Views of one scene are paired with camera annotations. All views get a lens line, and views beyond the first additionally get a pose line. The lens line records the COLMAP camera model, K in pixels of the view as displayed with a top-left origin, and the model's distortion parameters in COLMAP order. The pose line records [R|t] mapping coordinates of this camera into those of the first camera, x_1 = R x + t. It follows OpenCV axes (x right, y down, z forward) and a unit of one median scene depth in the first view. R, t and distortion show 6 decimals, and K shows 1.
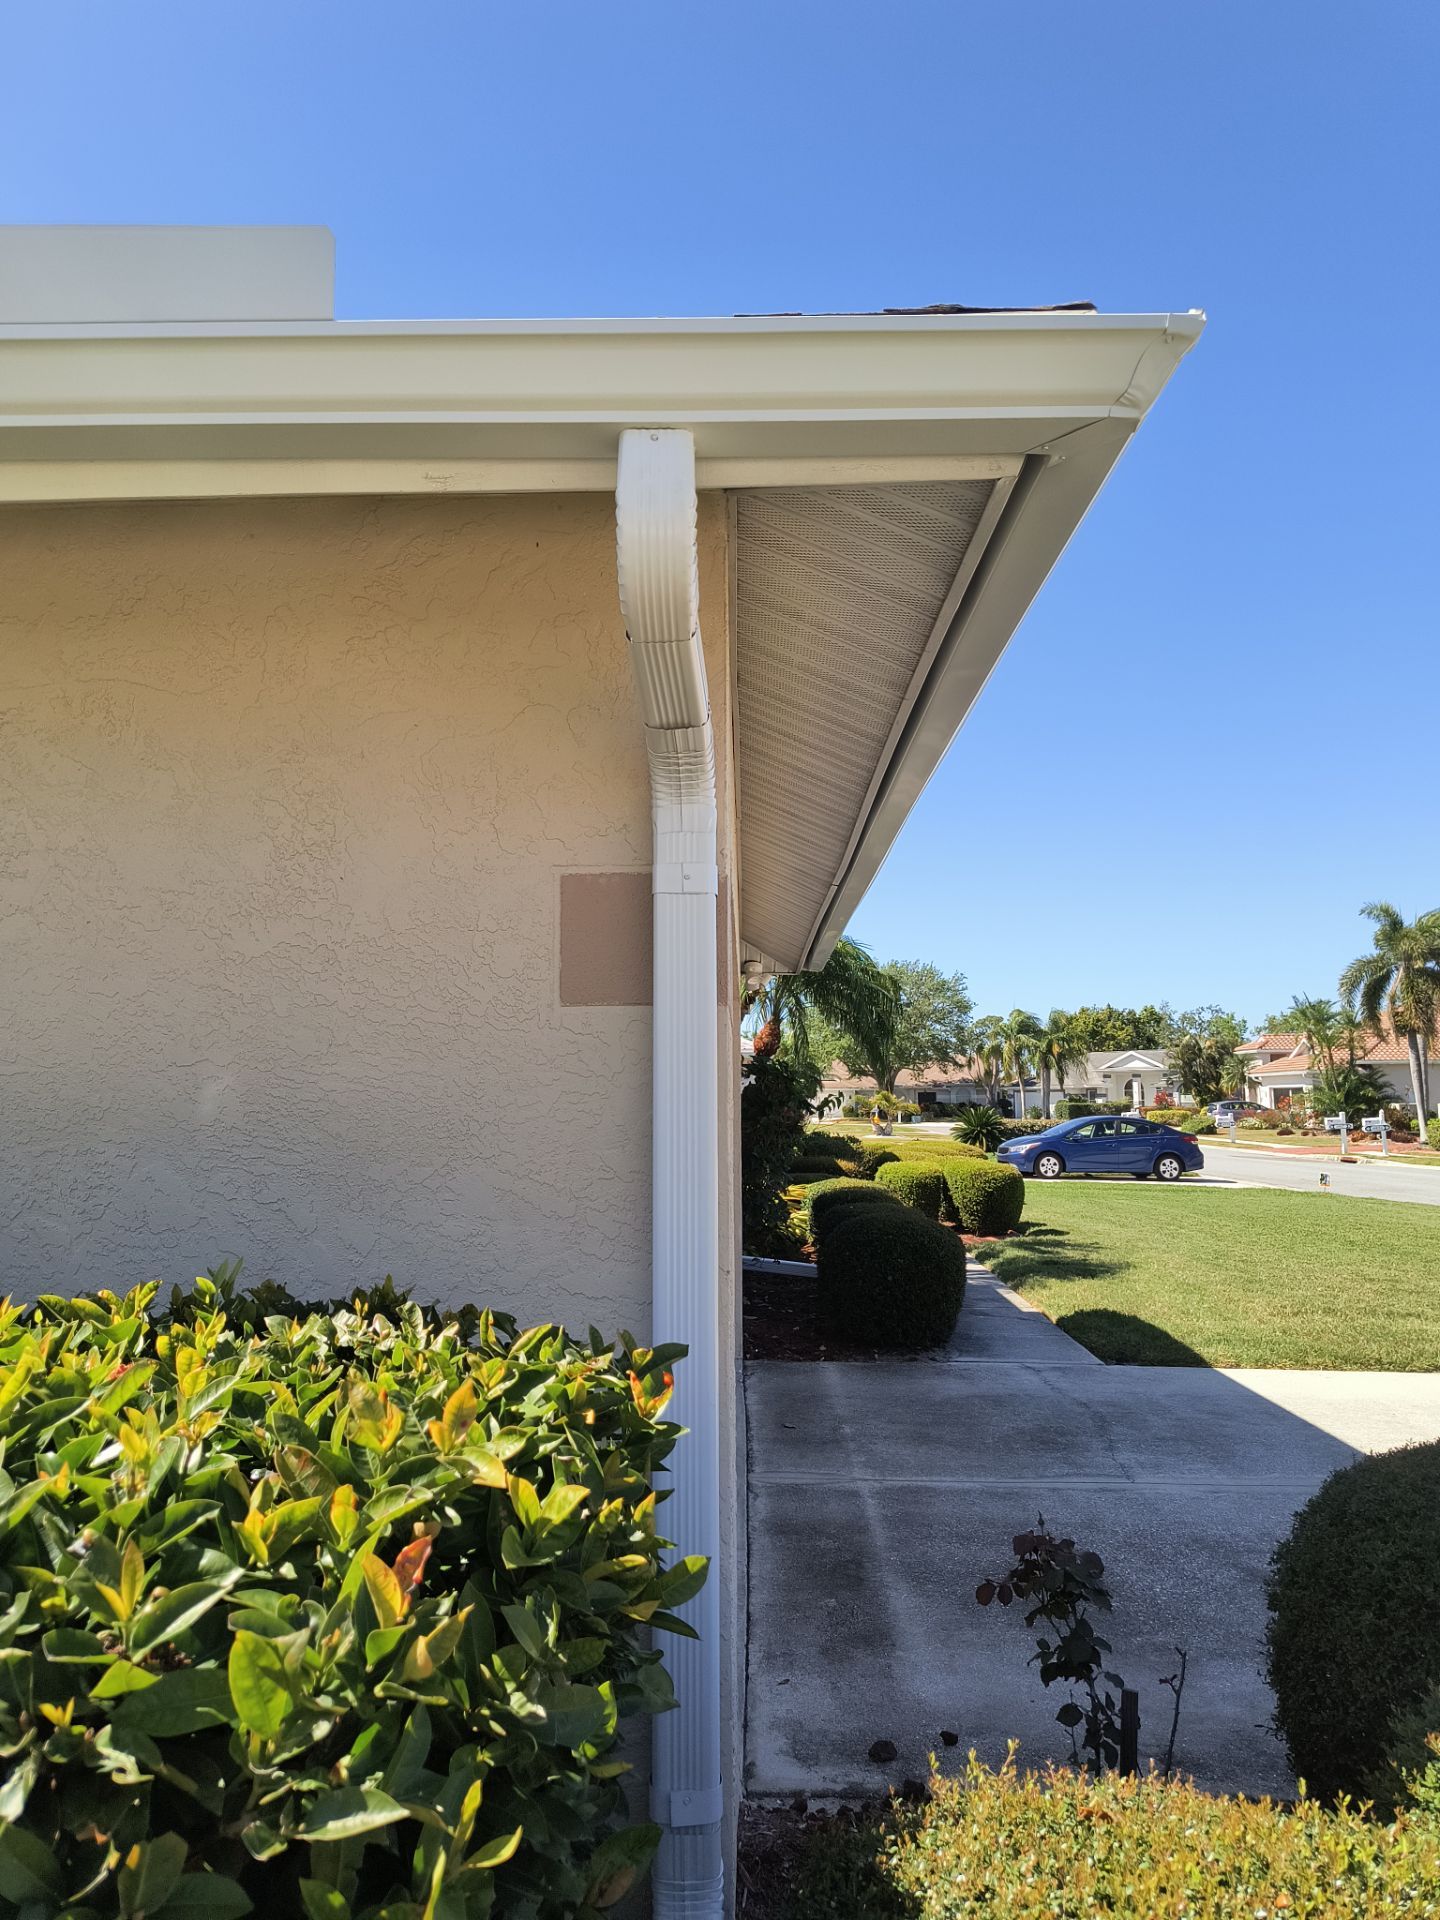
lens RADIAL K [[1313.6, 0, 717.4], [0, 1313.6, 956.2], [0, 0, 1]] dist [0.053313, -0.050480]
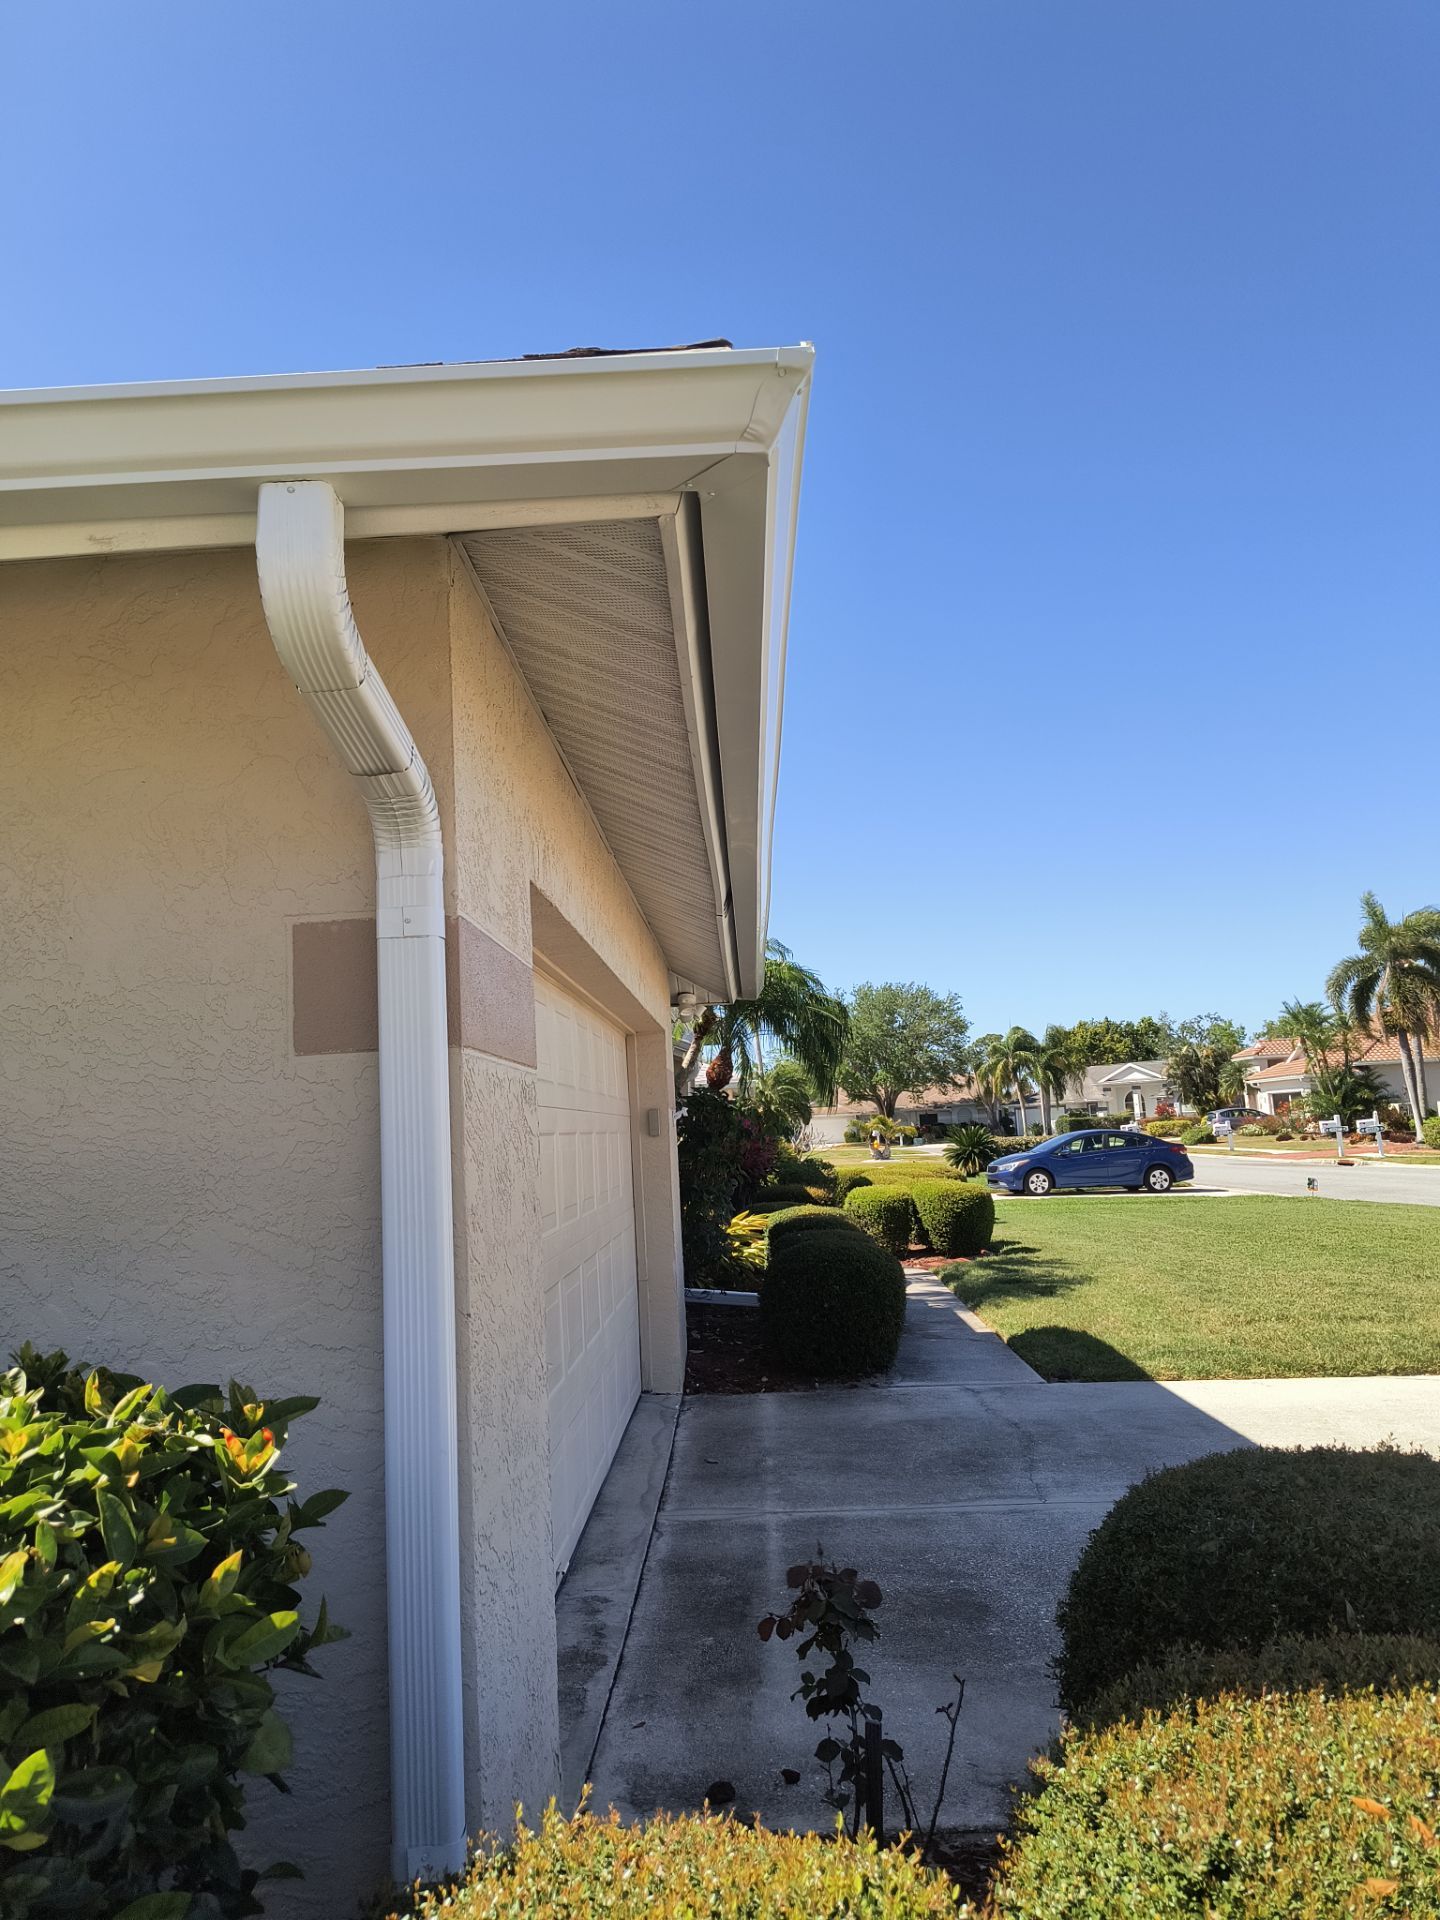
lens RADIAL K [[1312.7, 0, 702.7], [0, 1312.7, 960.4], [0, 0, 1]] dist [0.053088, -0.045427]
pose [[0.998928, -0.046287, -0.000726, 0.074254], [0.046262, 0.998716, -0.020666, 0.000203], [0.001681, 0.020610, 0.999786, -0.000049]]
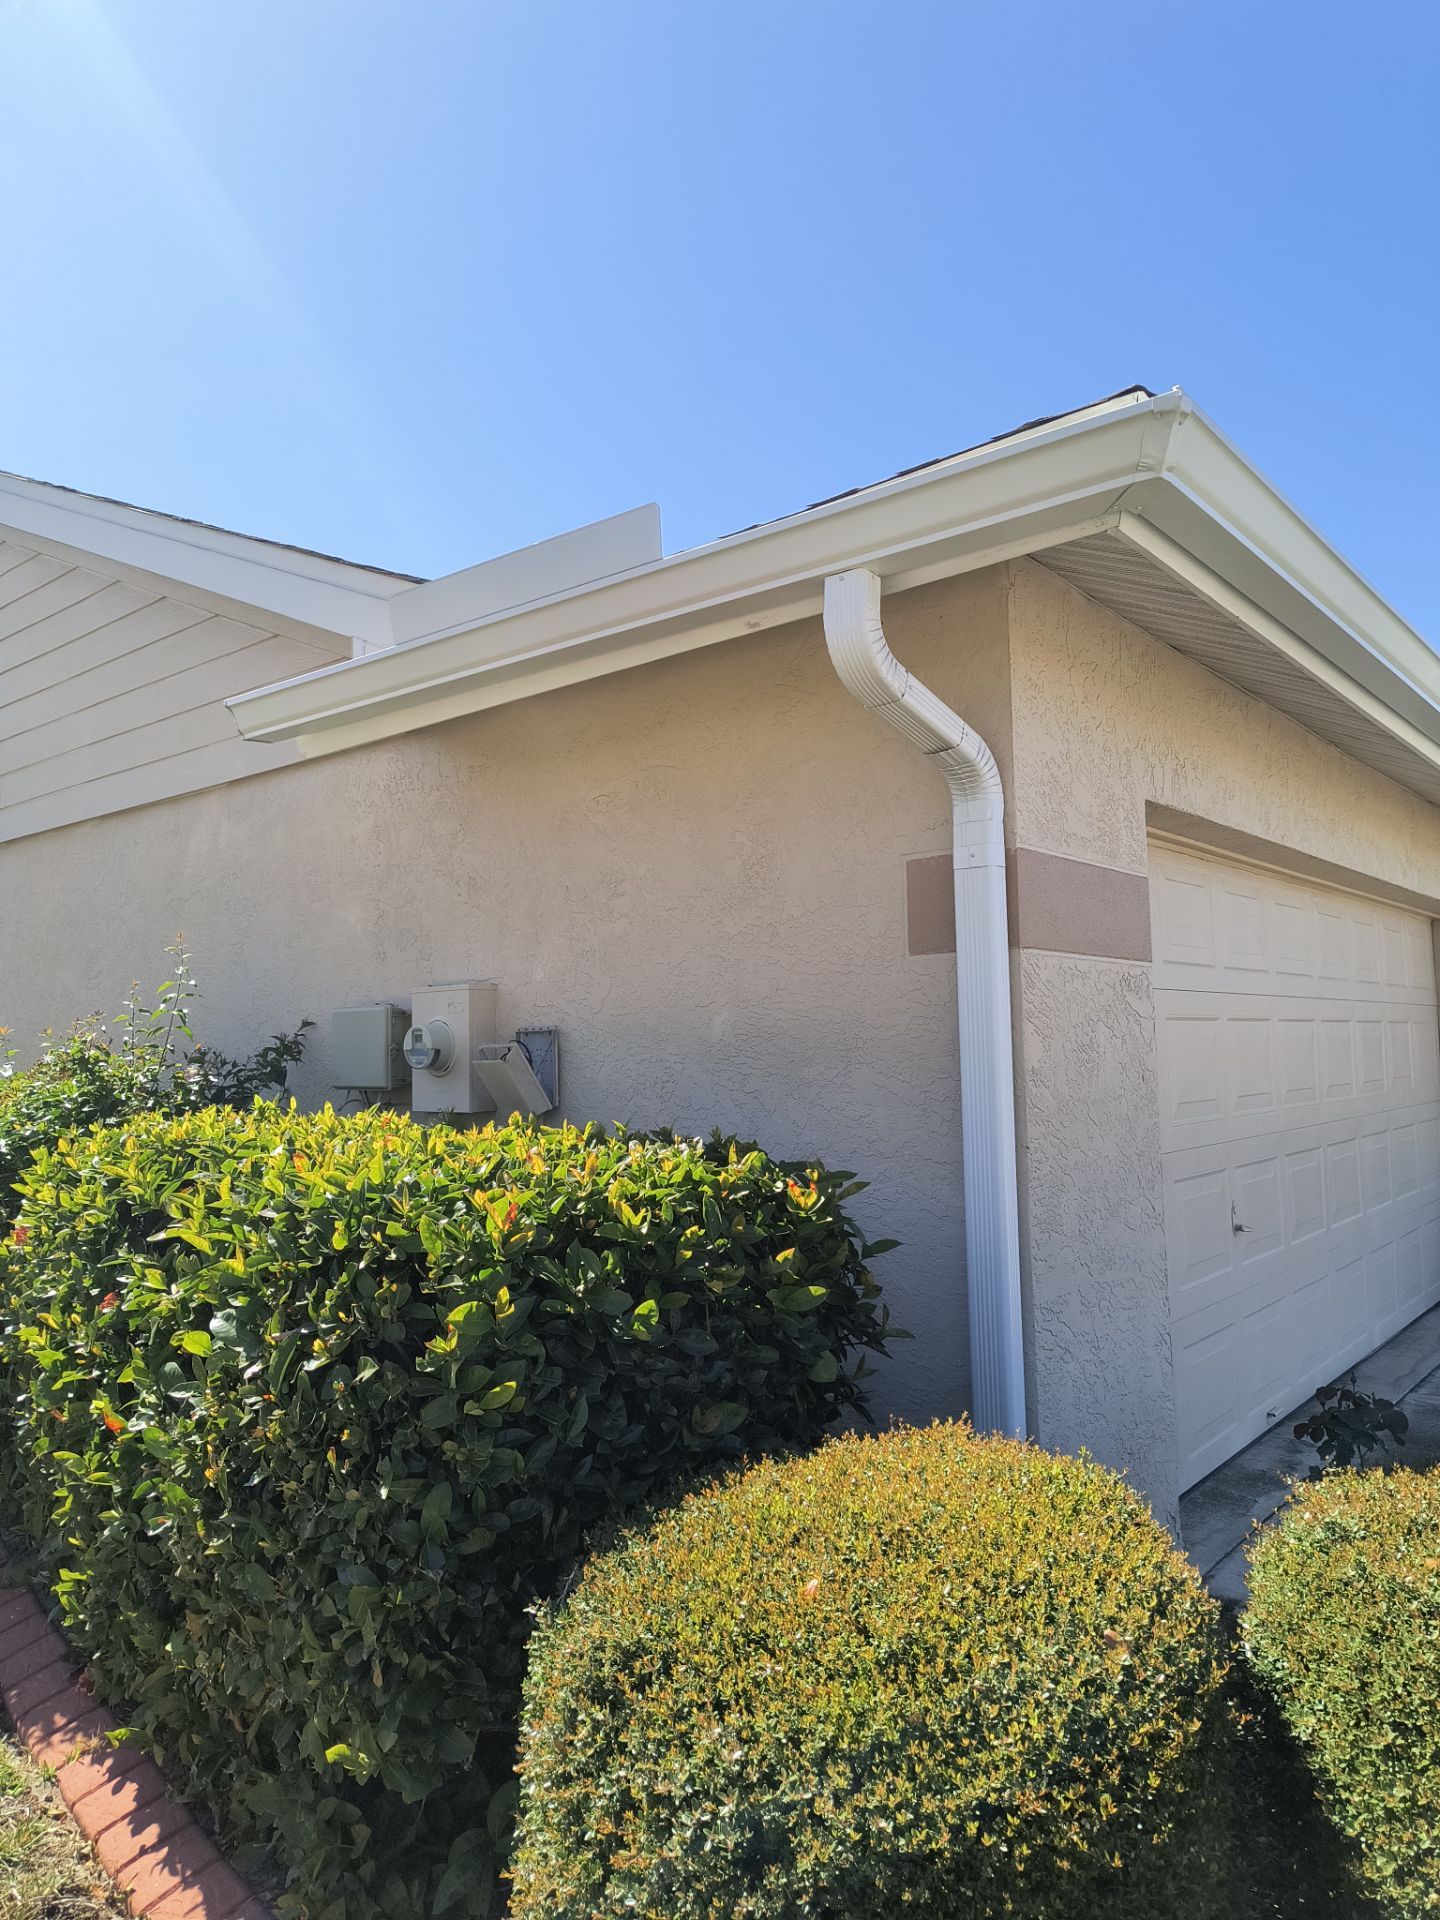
lens RADIAL K [[1312.7, 0, 702.7], [0, 1312.7, 960.4], [0, 0, 1]] dist [0.053088, -0.045427]
pose [[0.784953, -0.053384, -0.617251, 0.218027], [0.084750, 0.996168, 0.021620, -0.002281], [0.613732, -0.069282, 0.786469, -0.089036]]
